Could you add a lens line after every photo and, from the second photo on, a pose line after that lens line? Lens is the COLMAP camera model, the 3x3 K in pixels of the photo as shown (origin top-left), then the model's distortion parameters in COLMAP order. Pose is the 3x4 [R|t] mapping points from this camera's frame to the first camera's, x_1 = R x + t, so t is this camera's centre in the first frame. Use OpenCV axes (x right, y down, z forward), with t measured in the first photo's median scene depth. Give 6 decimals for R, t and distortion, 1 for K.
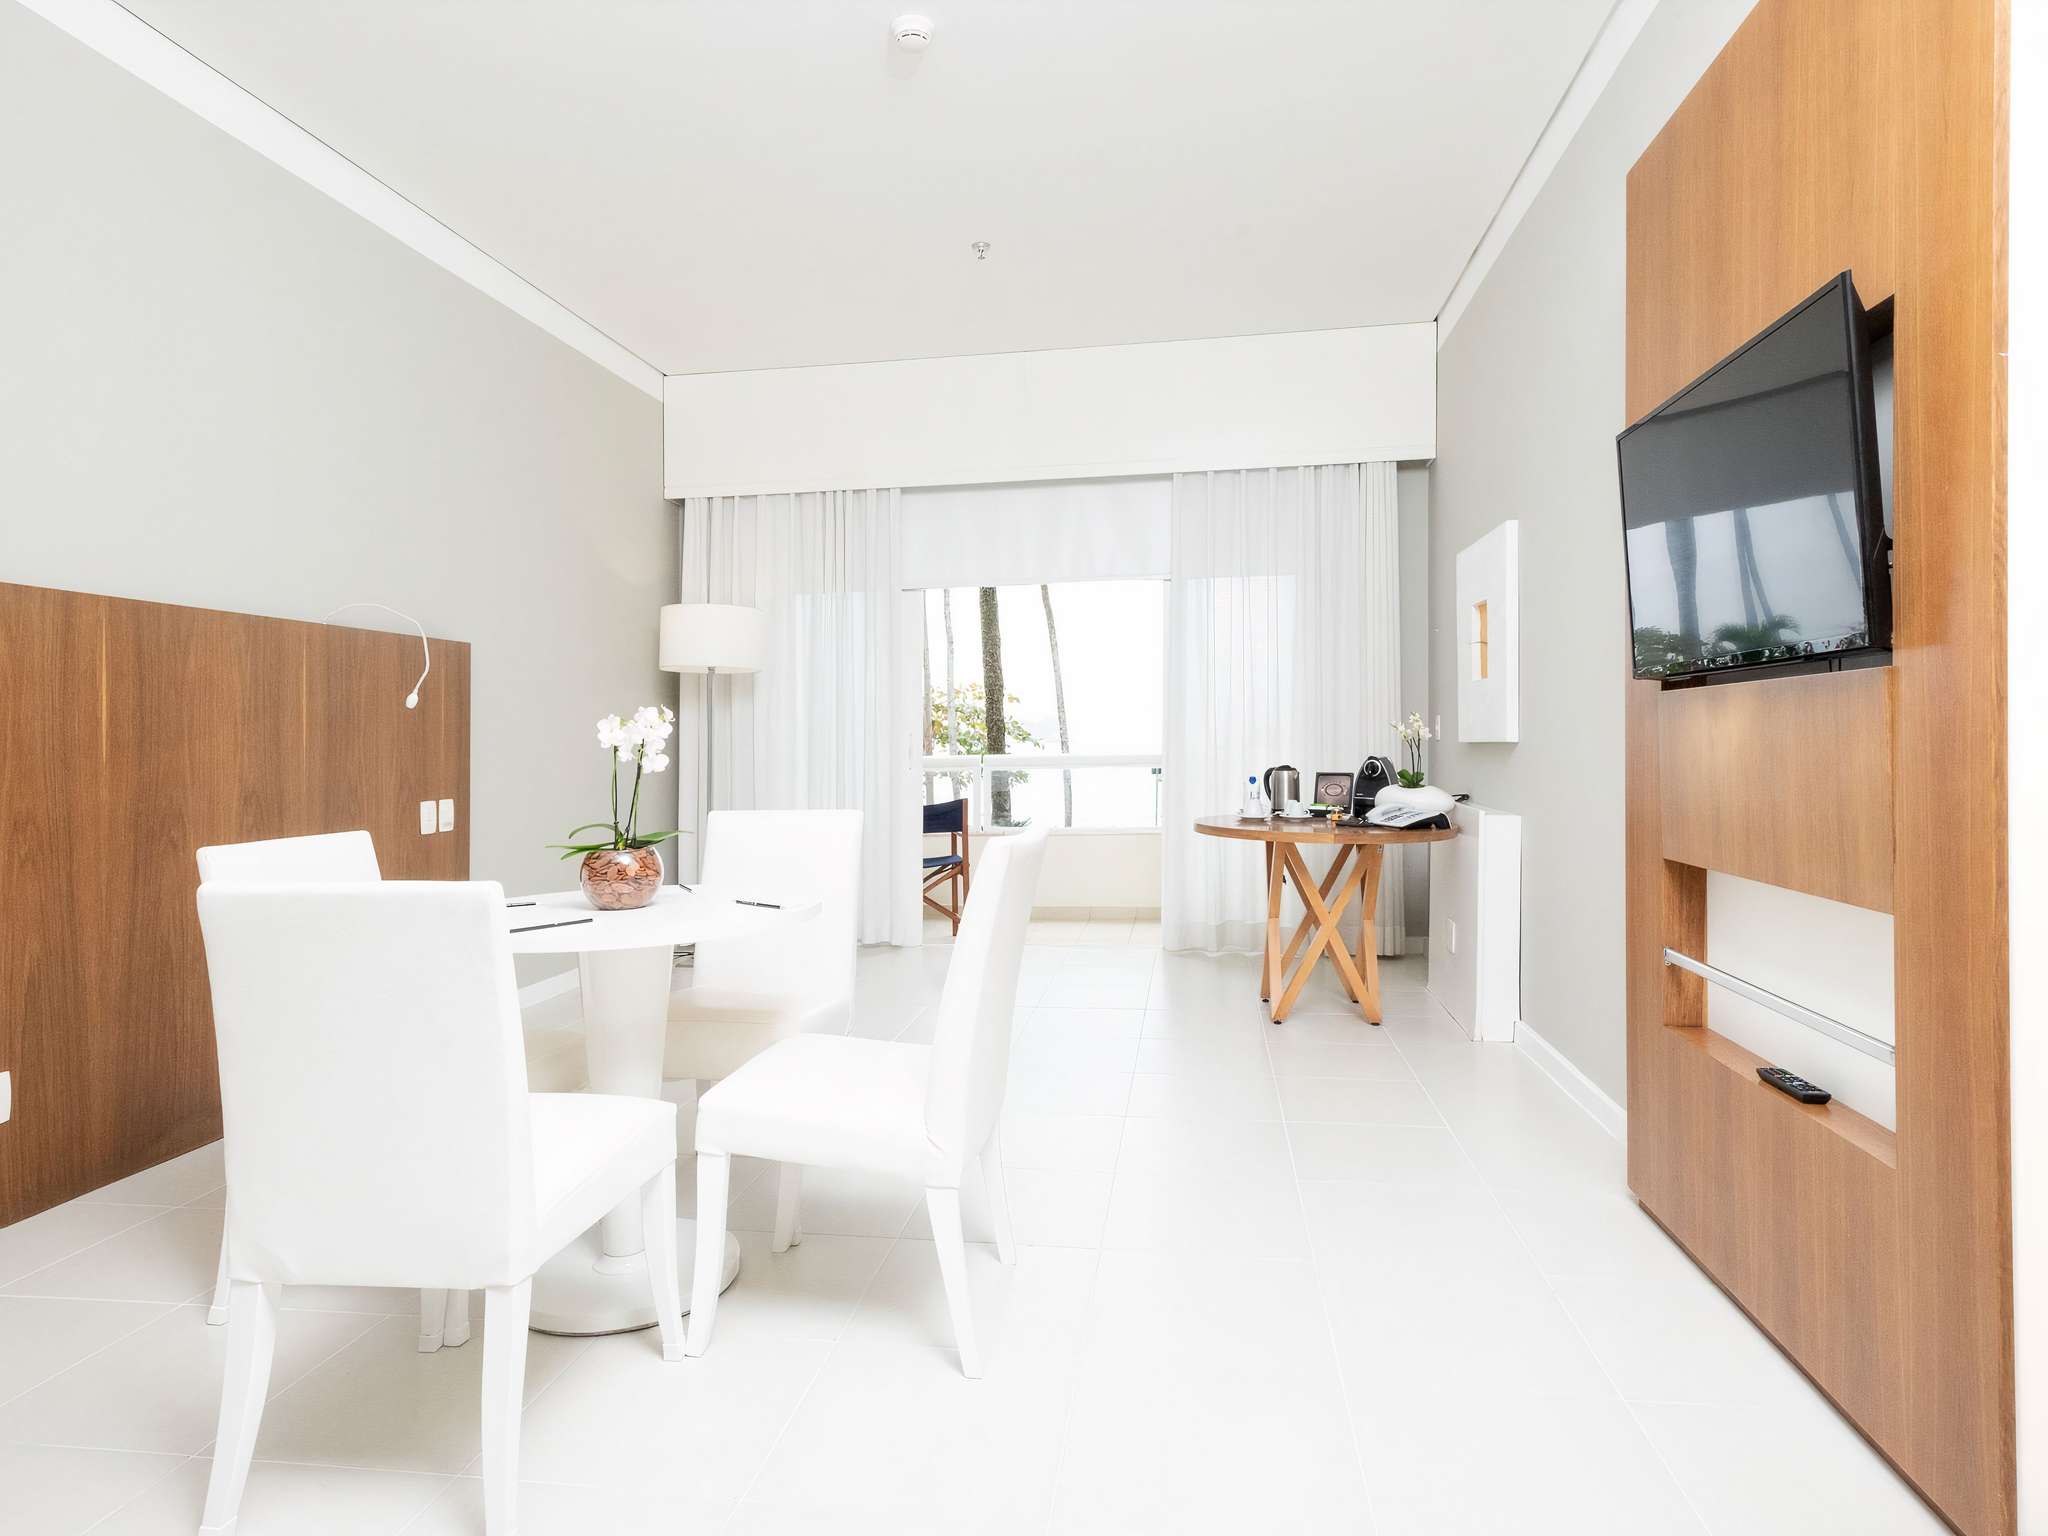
lens RADIAL K [[1172.7, 0, 1026.7], [0, 1172.7, 701.5], [0, 0, 1]] dist [-0.002873, 0.000018]
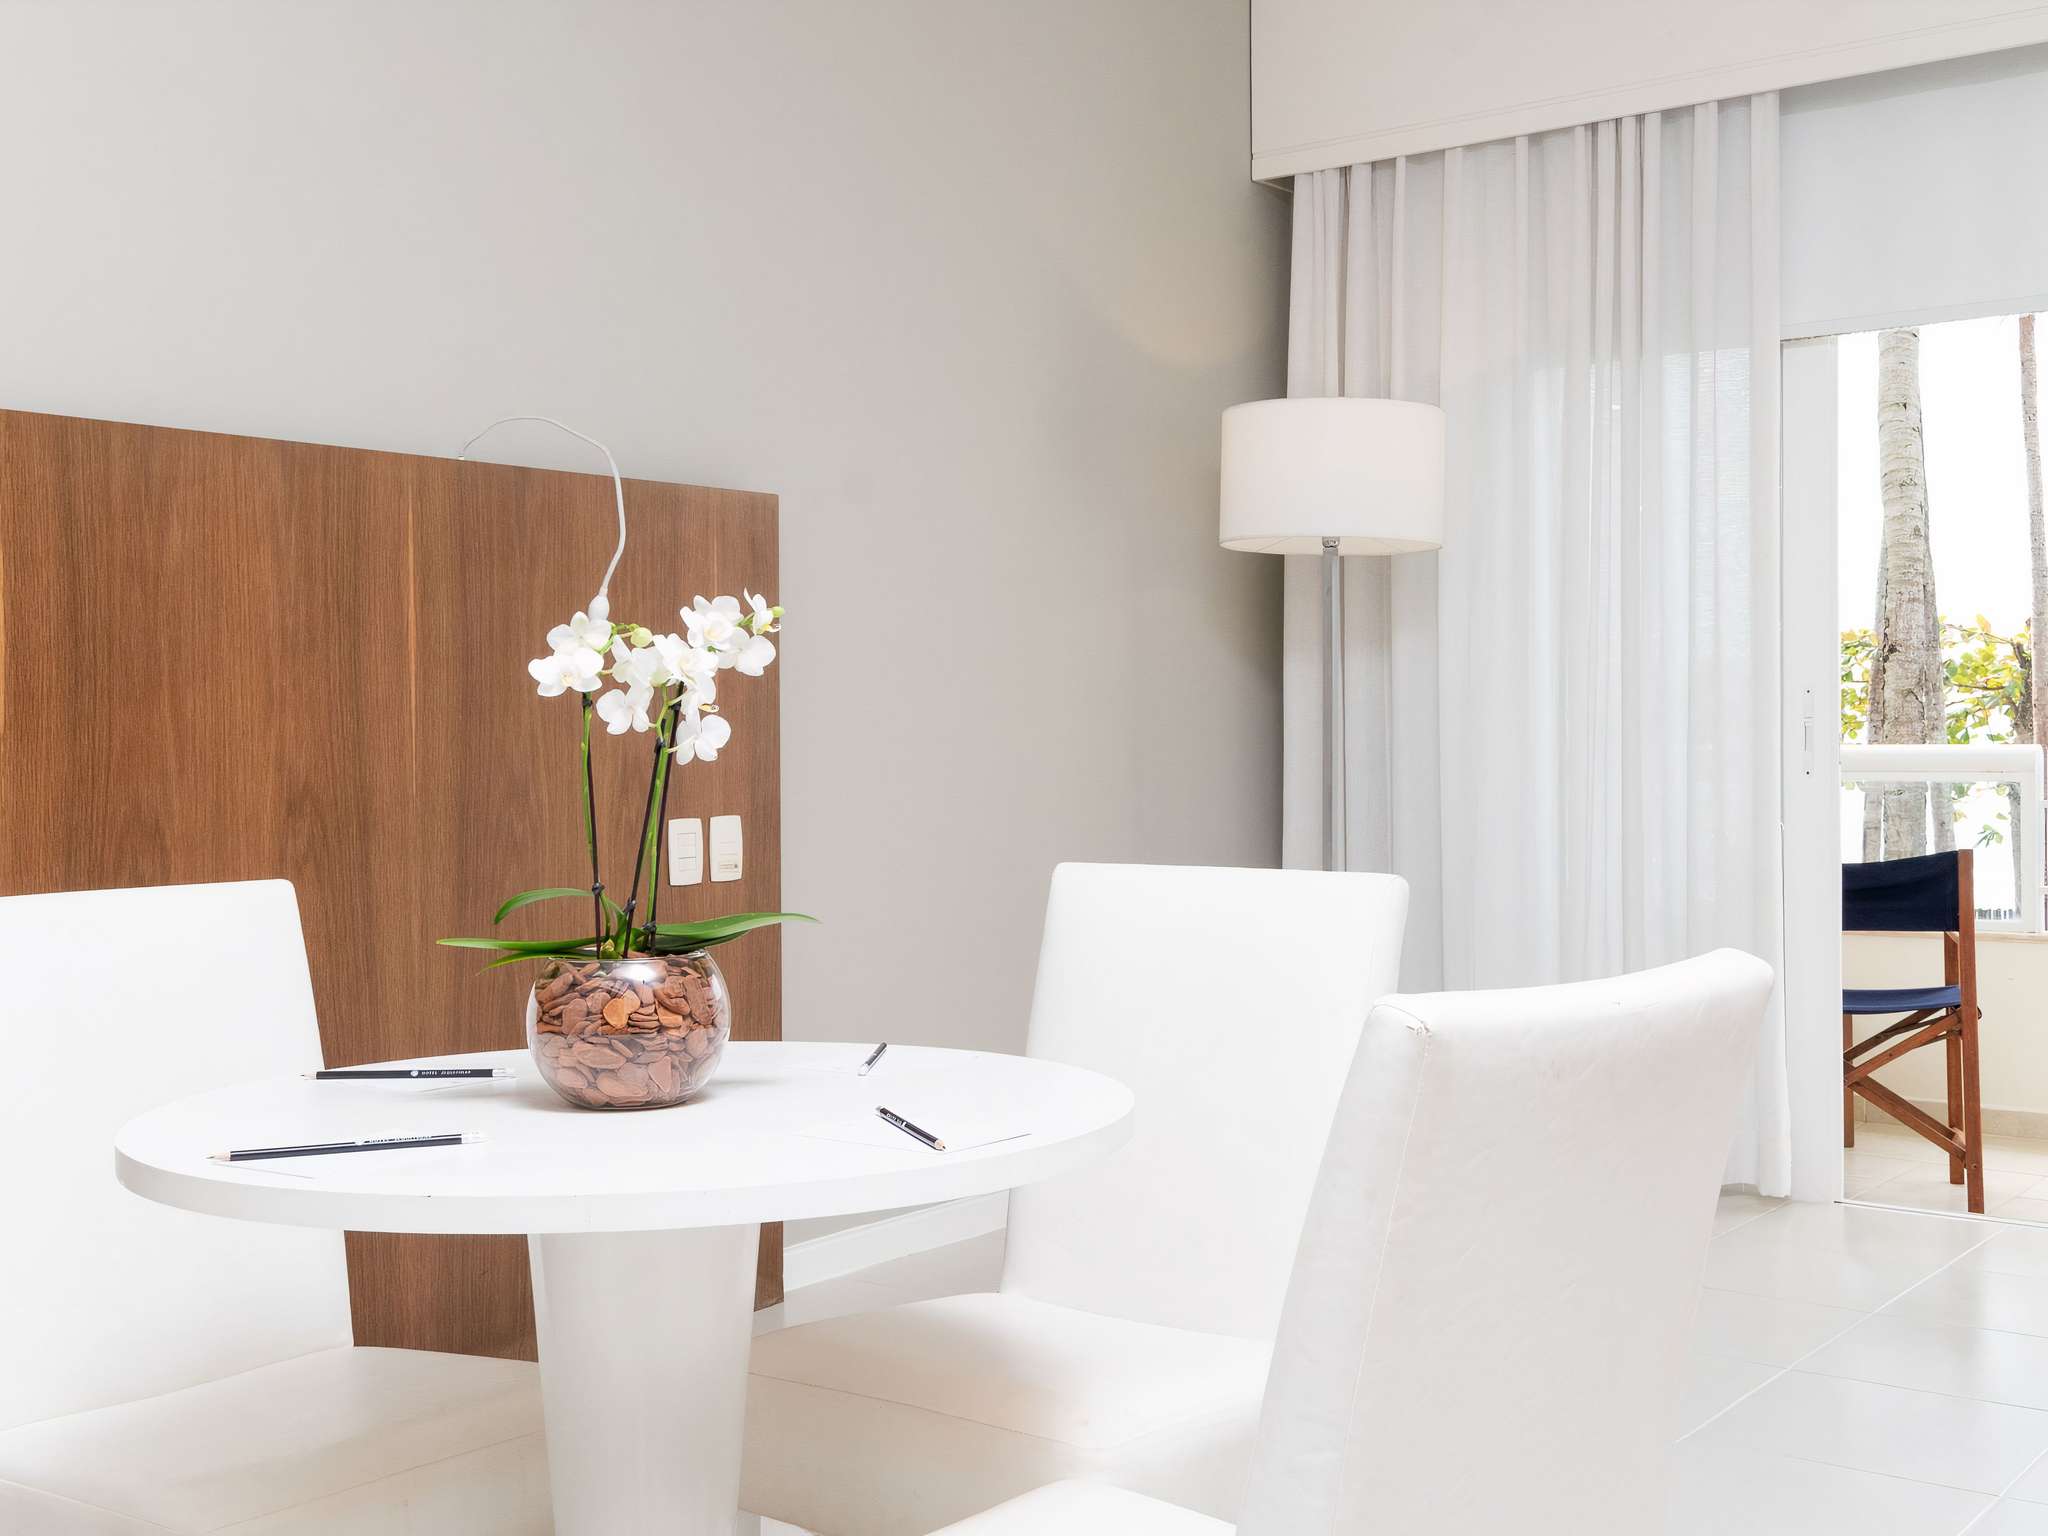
lens RADIAL K [[2304.3, 0, 1024.0], [0, 2304.3, 768.0], [0, 0, 1]] dist [0.022414, -0.009385]
pose [[0.877154, 0.019258, -0.479823, 0.077567], [0.007699, 0.998503, 0.054151, 0.012065], [0.480147, -0.051193, 0.875693, 0.211282]]
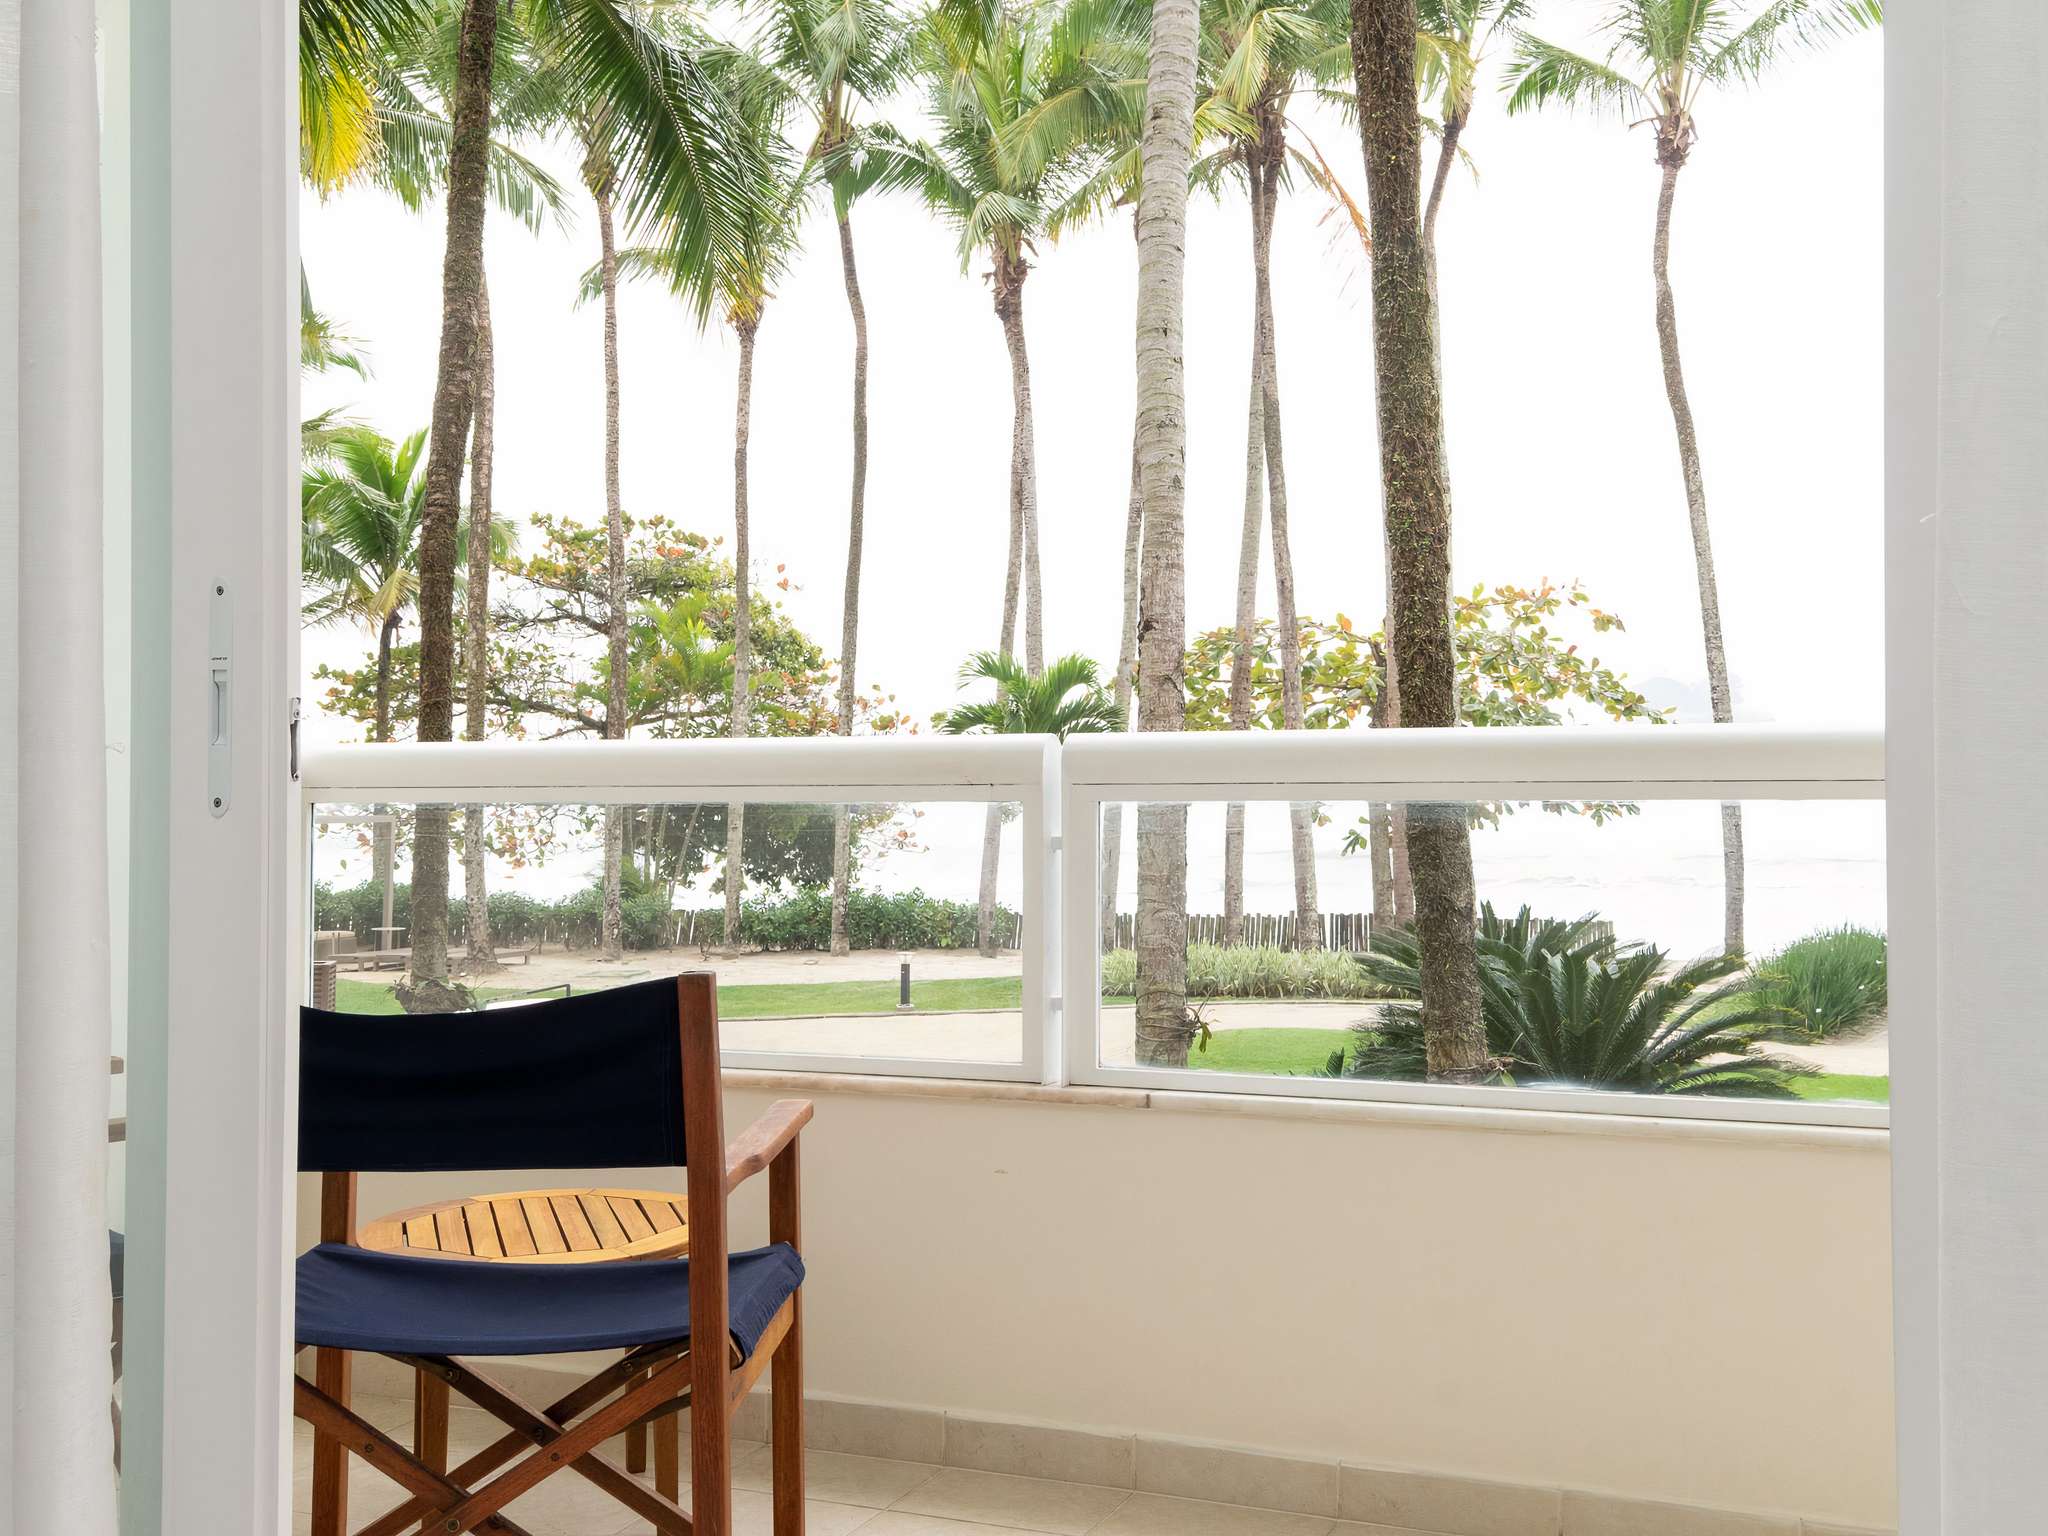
lens RADIAL K [[2375.5, 0, 999.1], [0, 2375.5, 714.3], [0, 0, 1]] dist [0.063372, 0.009868]
pose [[0.965580, 0.005457, -0.260049, 0.130833], [0.002534, 0.999535, 0.030383, 0.050222], [0.260094, -0.029996, 0.965117, 1.021302]]
